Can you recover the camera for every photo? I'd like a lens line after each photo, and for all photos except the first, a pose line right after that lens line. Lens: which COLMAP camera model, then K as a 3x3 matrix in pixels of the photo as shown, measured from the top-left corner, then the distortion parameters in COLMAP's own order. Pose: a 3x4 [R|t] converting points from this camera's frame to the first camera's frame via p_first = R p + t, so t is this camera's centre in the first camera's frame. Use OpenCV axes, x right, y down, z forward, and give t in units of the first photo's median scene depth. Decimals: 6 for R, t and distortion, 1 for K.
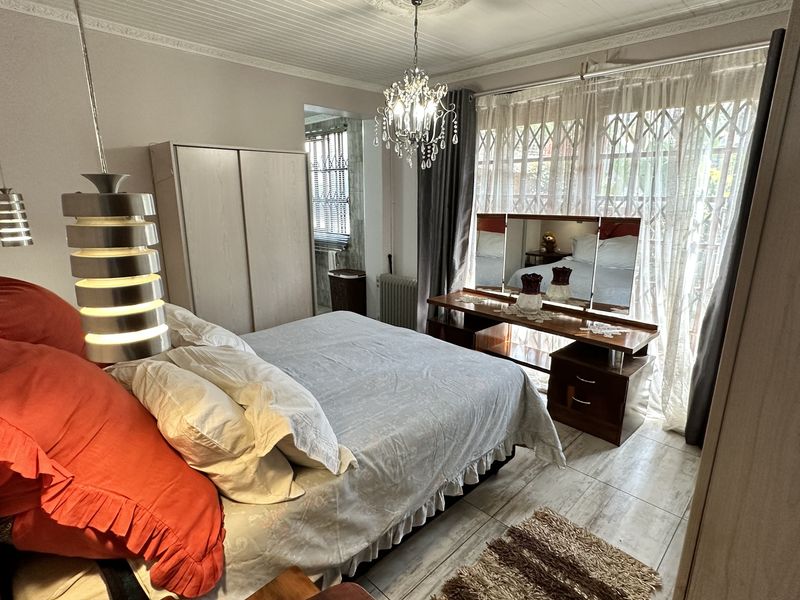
lens RADIAL K [[427.6, 0, 400.3], [0, 427.6, 300.0], [0, 0, 1]] dist [-0.001050, 0.000037]
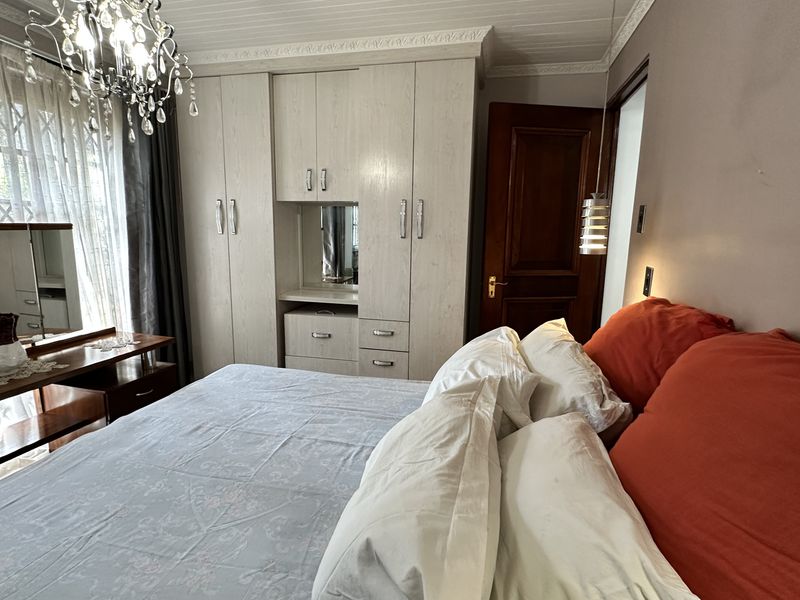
lens RADIAL K [[427.6, 0, 400.7], [0, 427.6, 302.1], [0, 0, 1]] dist [-0.001050, 0.000037]
pose [[-0.534832, -0.153808, 0.830841, -0.681044], [0.189984, 0.936226, 0.295614, -0.189147], [-0.823323, 0.315950, -0.471503, 1.004011]]
